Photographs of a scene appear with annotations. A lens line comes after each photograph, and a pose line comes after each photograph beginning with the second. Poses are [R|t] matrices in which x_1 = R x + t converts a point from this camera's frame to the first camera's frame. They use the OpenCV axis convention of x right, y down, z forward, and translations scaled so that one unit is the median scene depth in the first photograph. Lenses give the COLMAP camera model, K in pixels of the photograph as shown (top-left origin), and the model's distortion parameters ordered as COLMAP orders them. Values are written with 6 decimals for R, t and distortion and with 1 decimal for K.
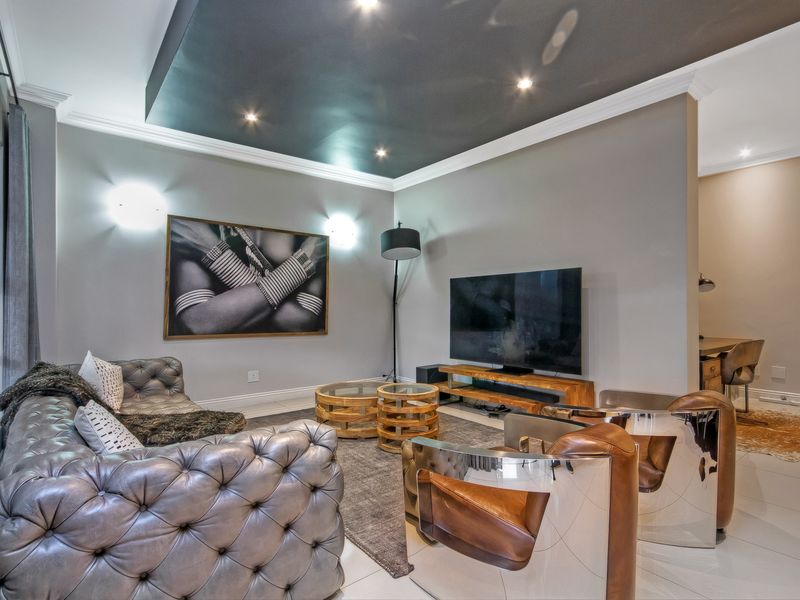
lens RADIAL K [[424.5, 0, 393.9], [0, 424.5, 302.2], [0, 0, 1]] dist [0.000585, -0.004478]
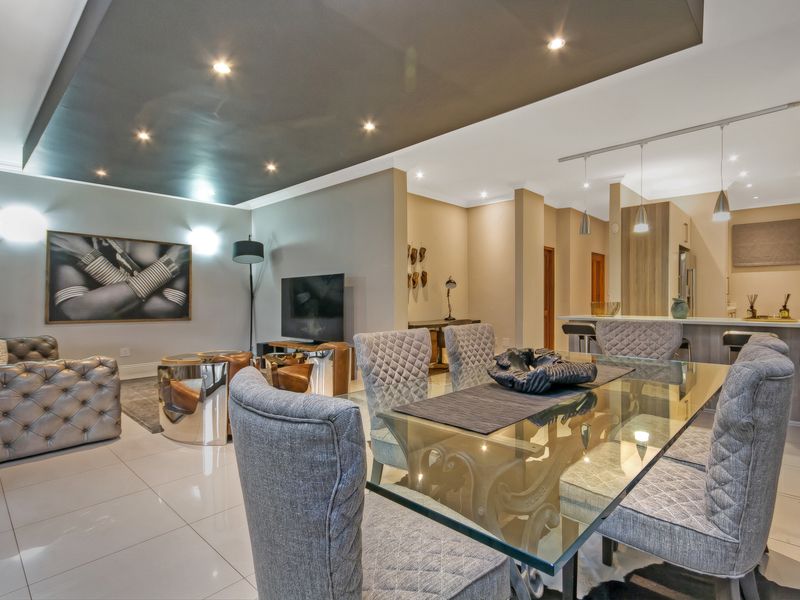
lens RADIAL K [[424.5, 0, 406.9], [0, 424.5, 299.0], [0, 0, 1]] dist [0.000585, -0.004478]
pose [[0.987934, -0.002342, 0.154858, 0.341409], [0.001257, 0.999974, 0.007109, 0.001767], [-0.154871, -0.006828, 0.987911, -0.446545]]
